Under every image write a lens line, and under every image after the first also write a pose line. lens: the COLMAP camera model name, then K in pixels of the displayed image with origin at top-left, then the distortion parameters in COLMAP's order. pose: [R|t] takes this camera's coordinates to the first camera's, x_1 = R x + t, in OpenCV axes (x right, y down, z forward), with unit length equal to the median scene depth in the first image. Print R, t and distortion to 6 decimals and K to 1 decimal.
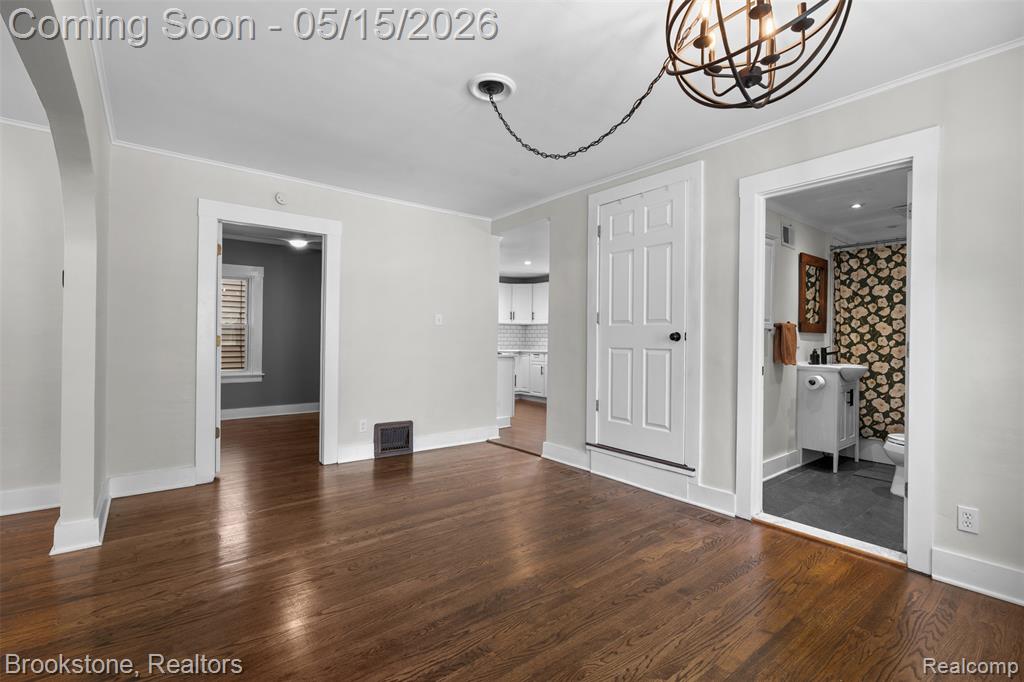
lens RADIAL K [[456.9, 0, 512.0], [0, 456.9, 341.0], [0, 0, 1]] dist [0.000329, 0.000032]
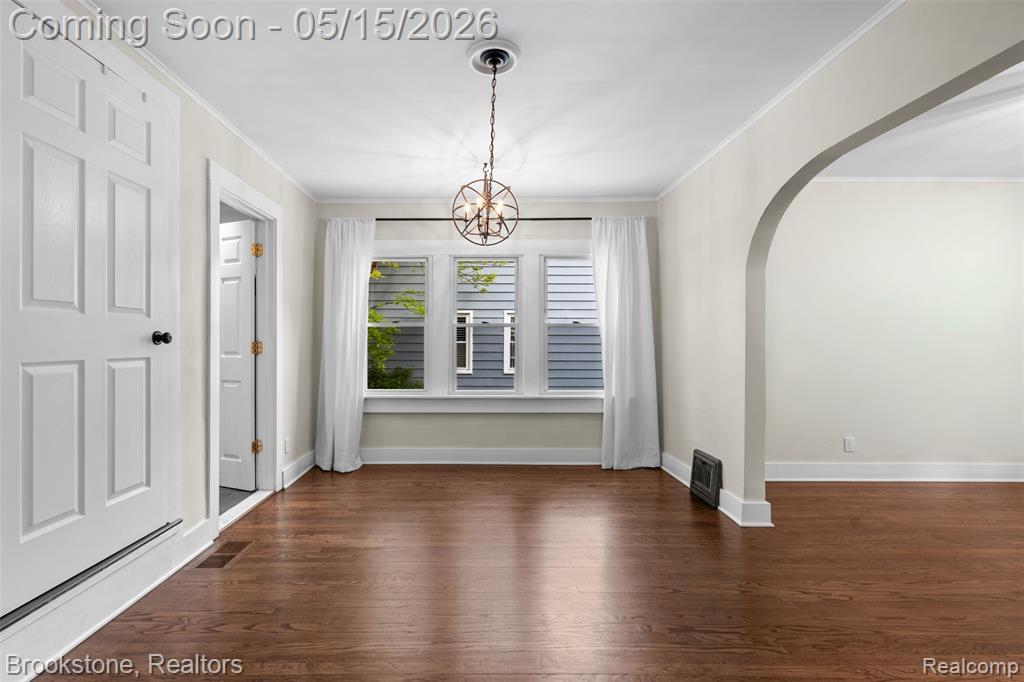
lens RADIAL K [[449.4, 0, 485.7], [0, 449.4, 342.8], [0, 0, 1]] dist [0.000341, 0.000030]
pose [[-0.793058, -0.009827, 0.609067, -0.411270], [-0.008882, 0.999950, 0.004569, -0.009236], [-0.609081, -0.001786, -0.793106, 1.233091]]
